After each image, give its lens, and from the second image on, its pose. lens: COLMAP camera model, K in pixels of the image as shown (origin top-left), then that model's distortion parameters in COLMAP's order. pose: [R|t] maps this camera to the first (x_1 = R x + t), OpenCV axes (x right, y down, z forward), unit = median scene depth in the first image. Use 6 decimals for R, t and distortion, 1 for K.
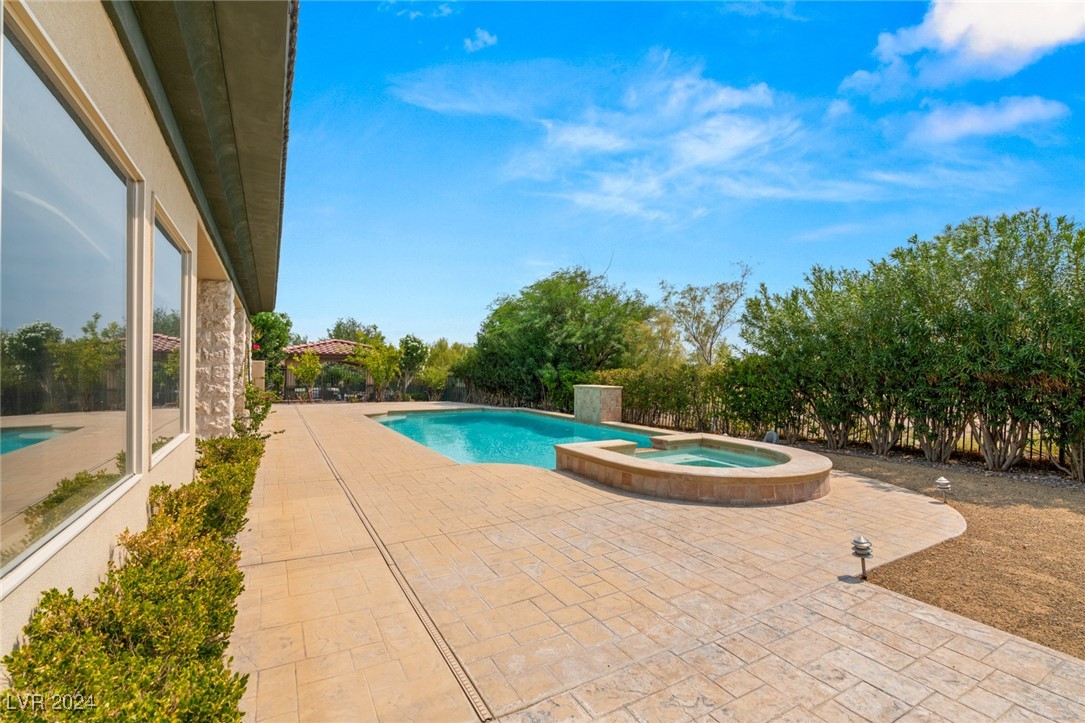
lens RADIAL K [[487.0, 0, 539.0], [0, 487.0, 364.8], [0, 0, 1]] dist [-0.000347, 0.000209]
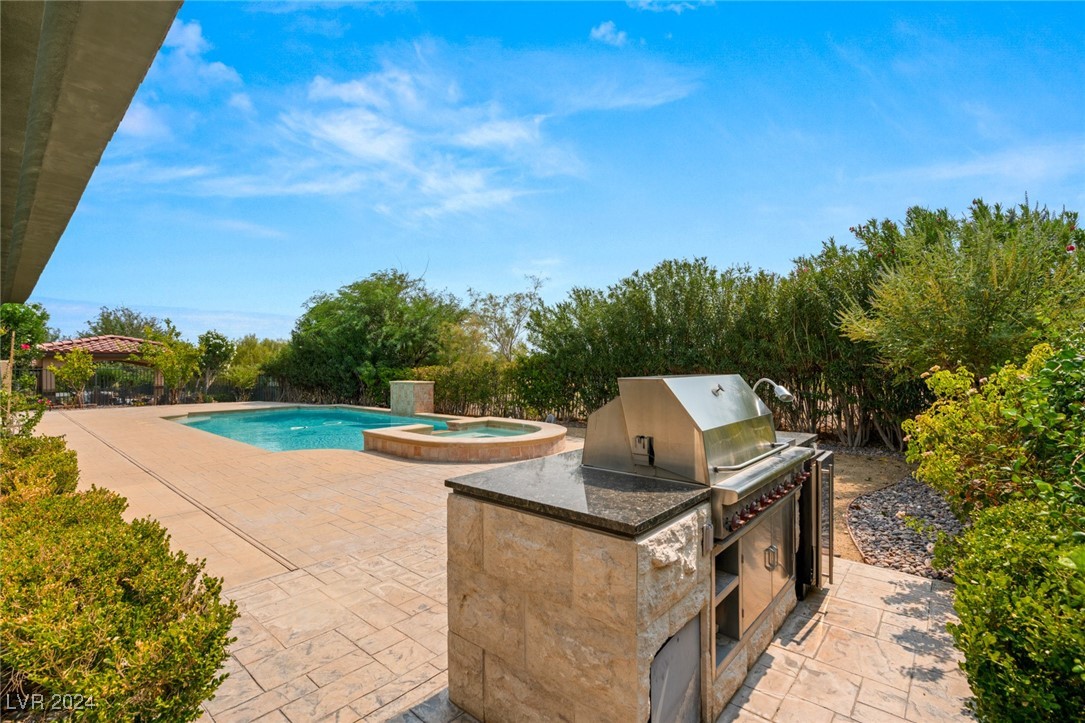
lens RADIAL K [[487.0, 0, 539.0], [0, 487.0, 364.8], [0, 0, 1]] dist [-0.000347, 0.000209]
pose [[0.942485, -0.009803, 0.334106, 0.018359], [0.007154, 0.999932, 0.009159, -0.002387], [-0.334173, -0.006242, 0.942491, -0.119586]]
